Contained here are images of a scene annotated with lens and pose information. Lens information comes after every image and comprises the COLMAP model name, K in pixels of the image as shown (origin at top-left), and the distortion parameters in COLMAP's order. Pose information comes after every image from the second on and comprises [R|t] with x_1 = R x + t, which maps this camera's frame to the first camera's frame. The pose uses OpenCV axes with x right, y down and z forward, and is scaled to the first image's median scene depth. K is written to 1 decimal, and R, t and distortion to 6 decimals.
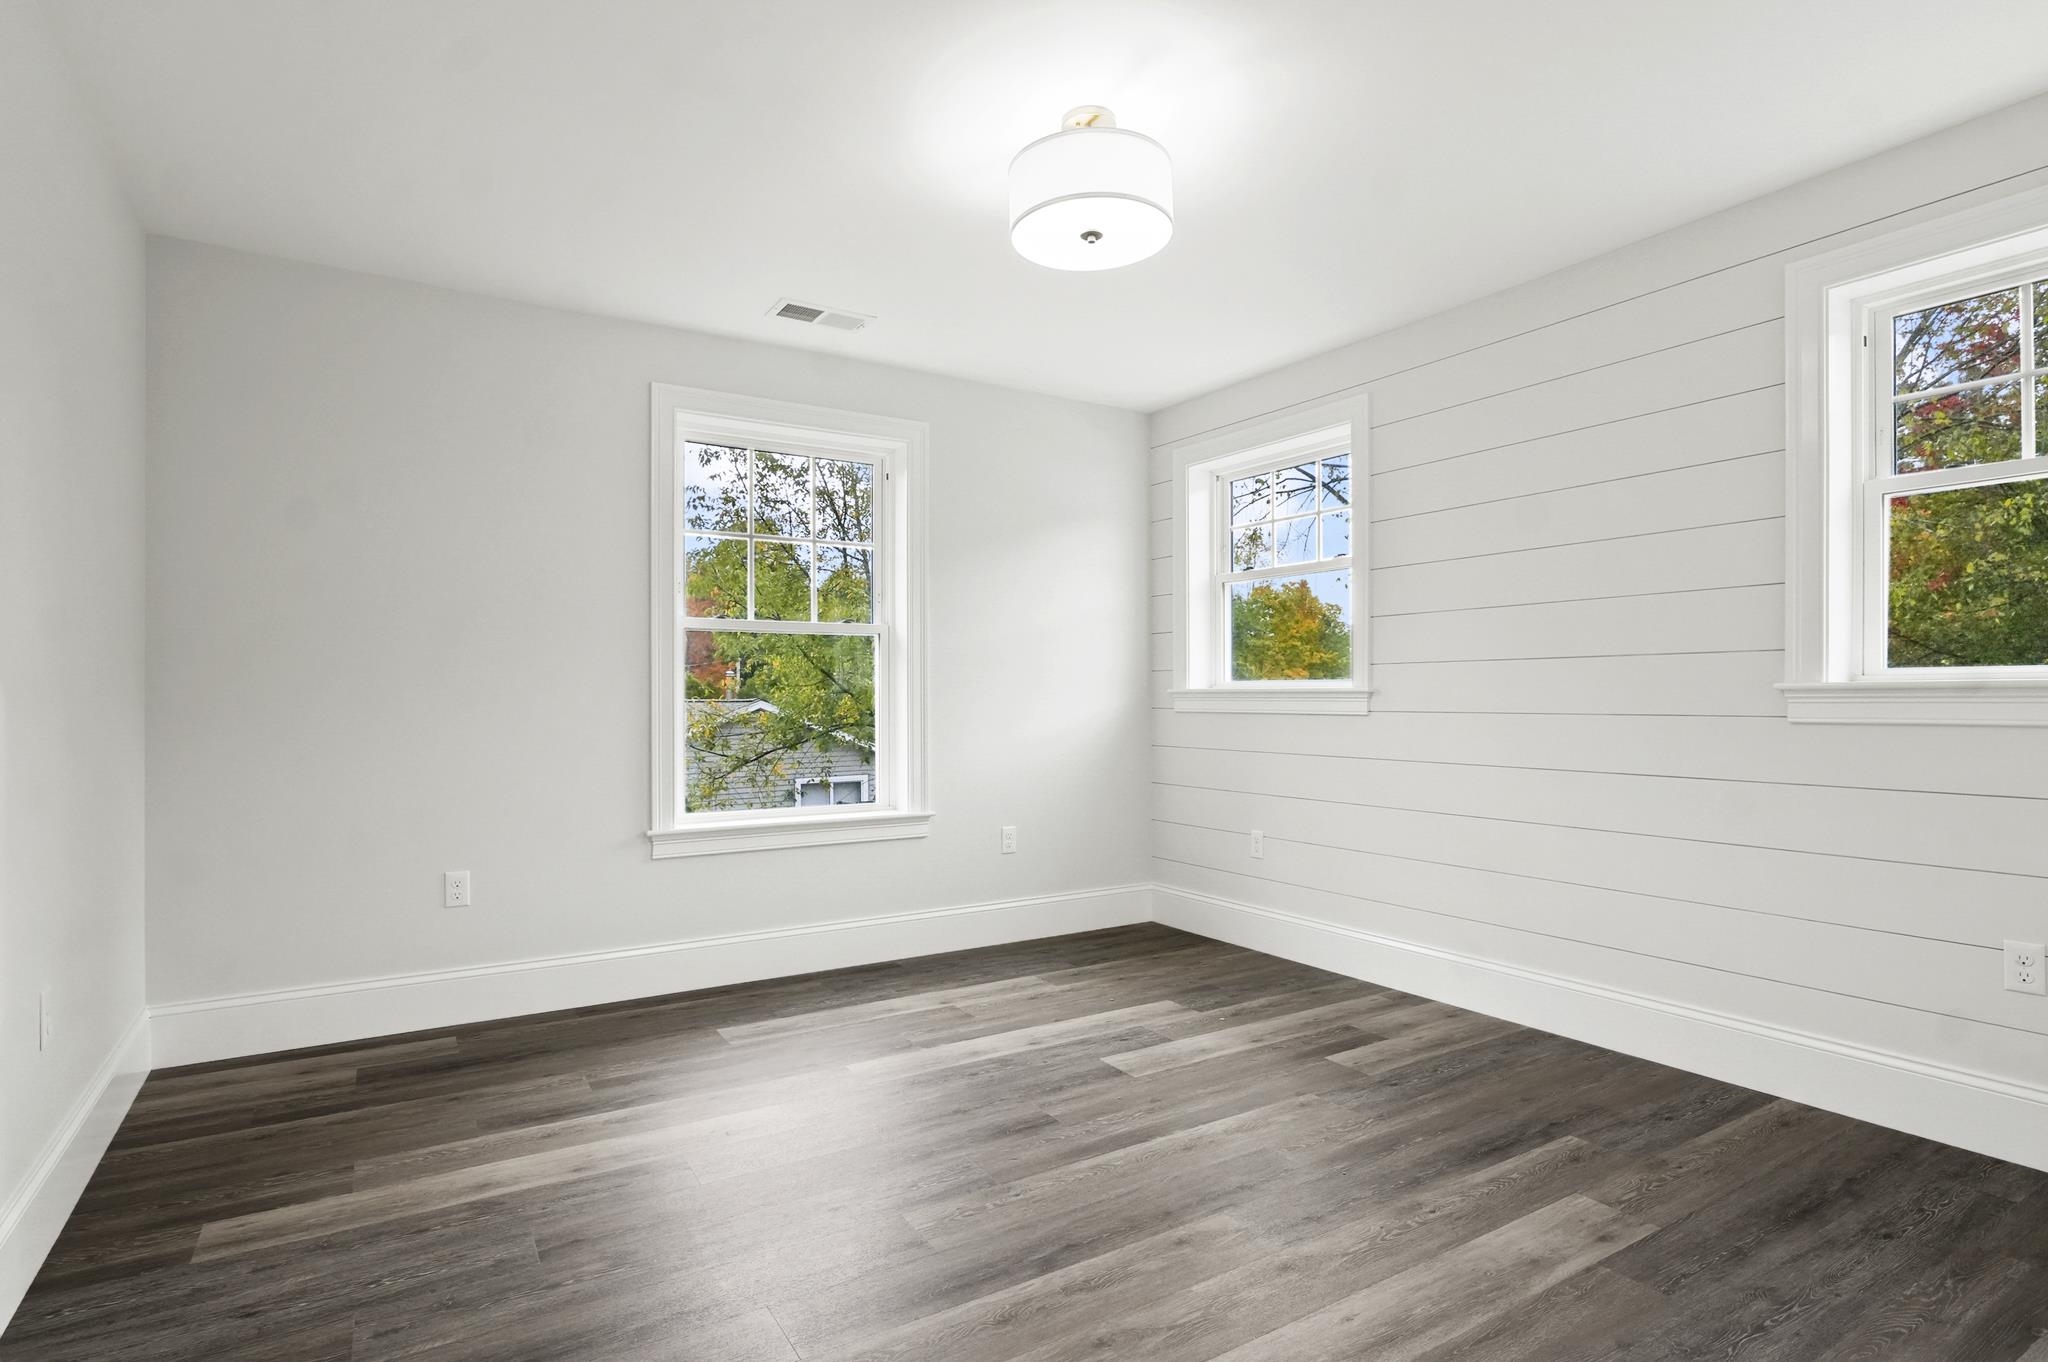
lens RADIAL K [[1046.4, 0, 1024.0], [0, 1046.4, 681.0], [0, 0, 1]] dist [-0.000898, 0.000347]
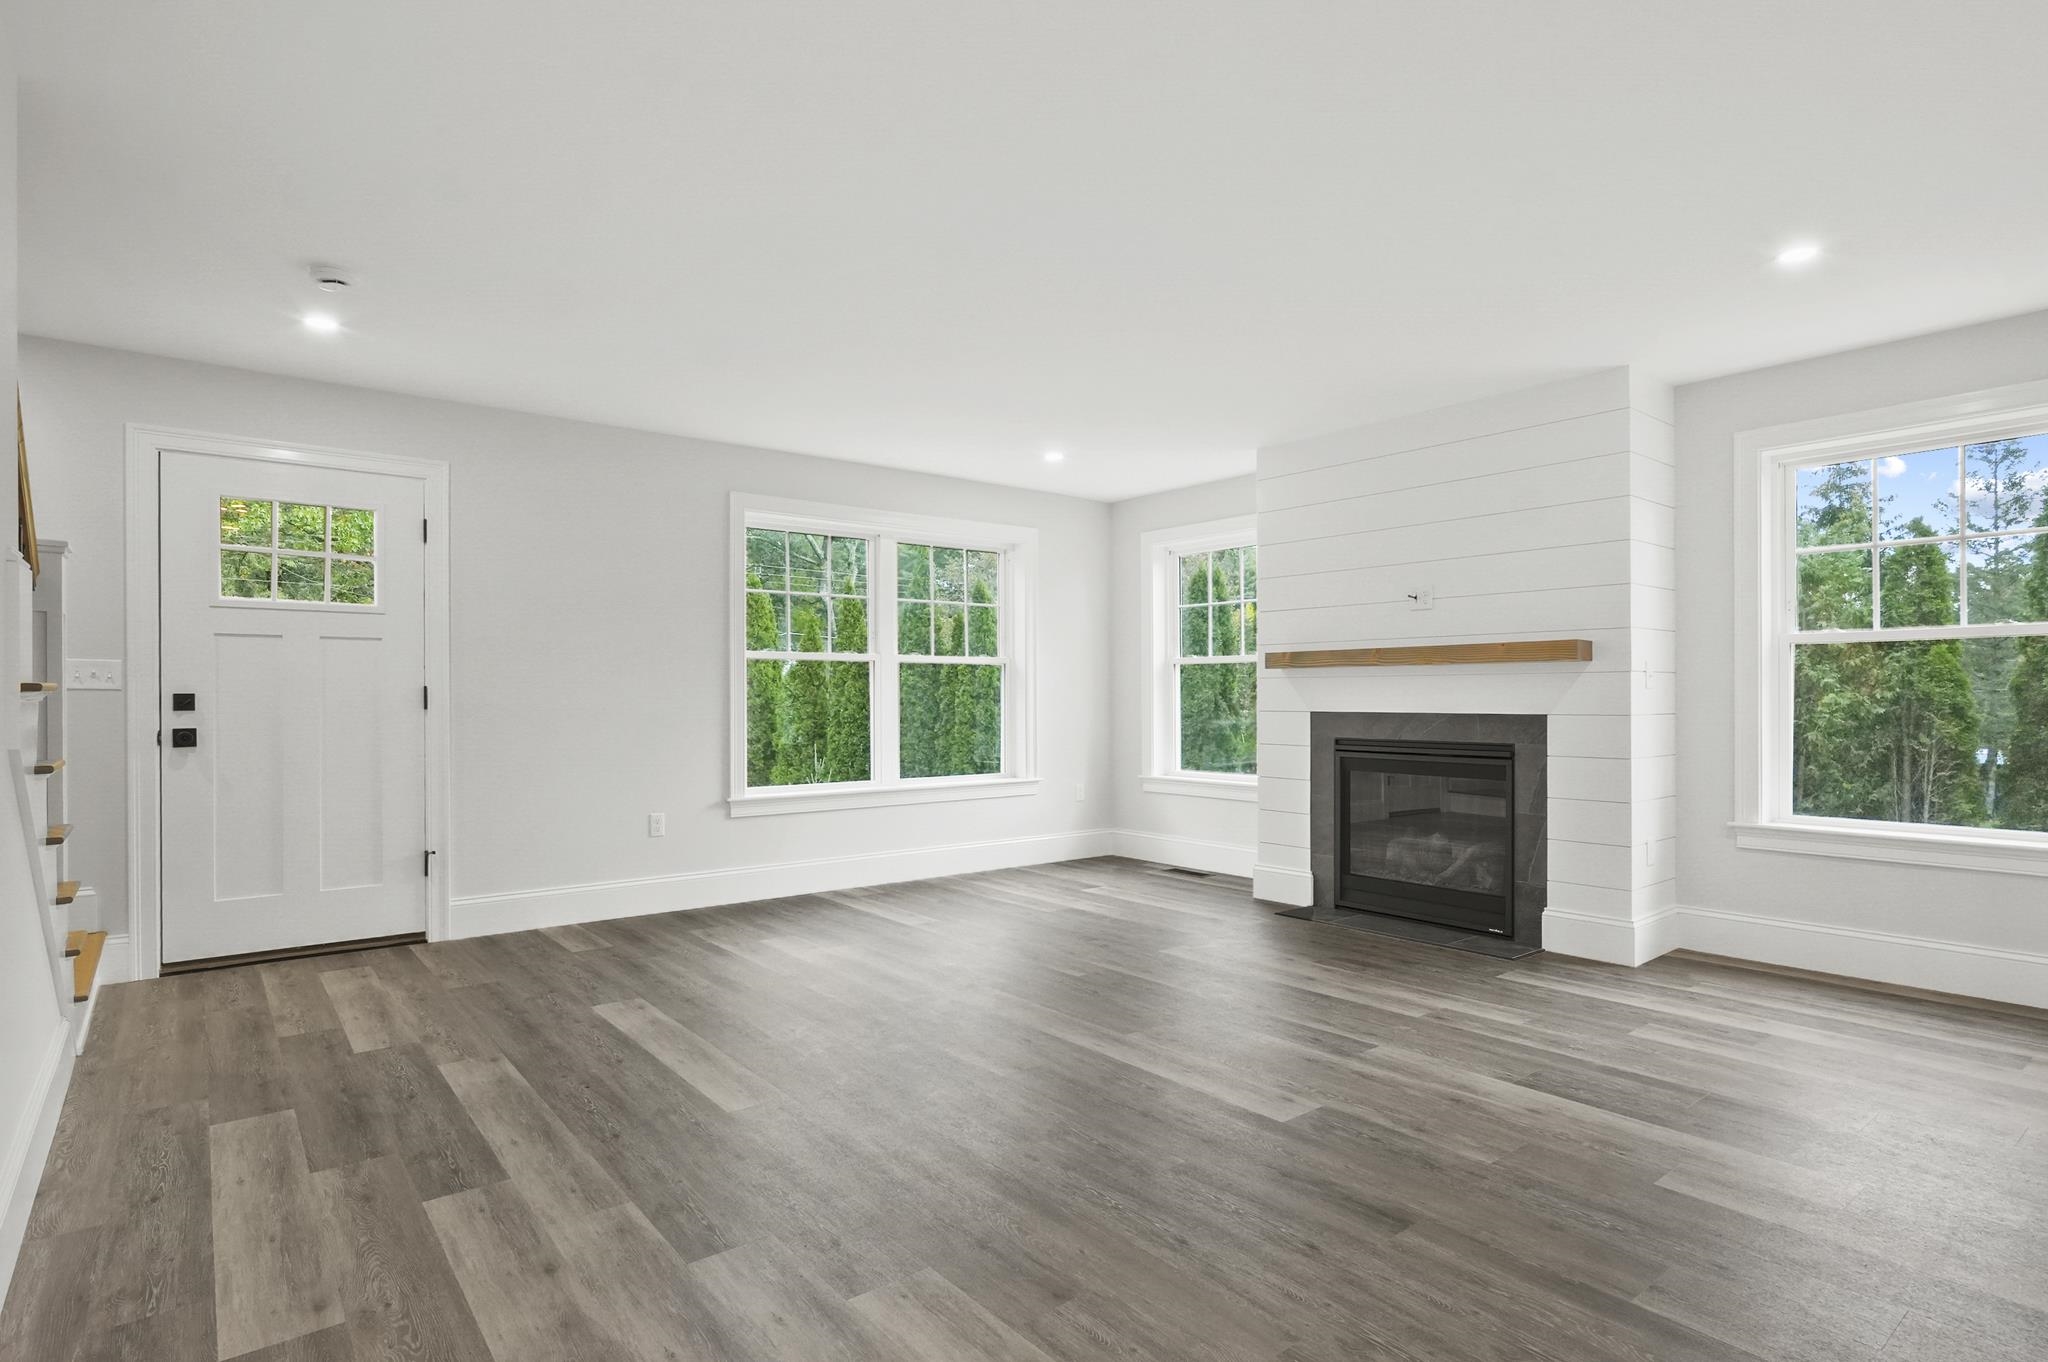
lens RADIAL K [[990.1, 0, 1025.3], [0, 990.1, 706.8], [0, 0, 1]] dist [-0.000668, 0.000278]
pose [[-0.131681, -0.005323, 0.991278, -1.362352], [-0.016099, 0.999865, 0.003230, 0.022330], [-0.991161, -0.015533, -0.131749, 1.132668]]
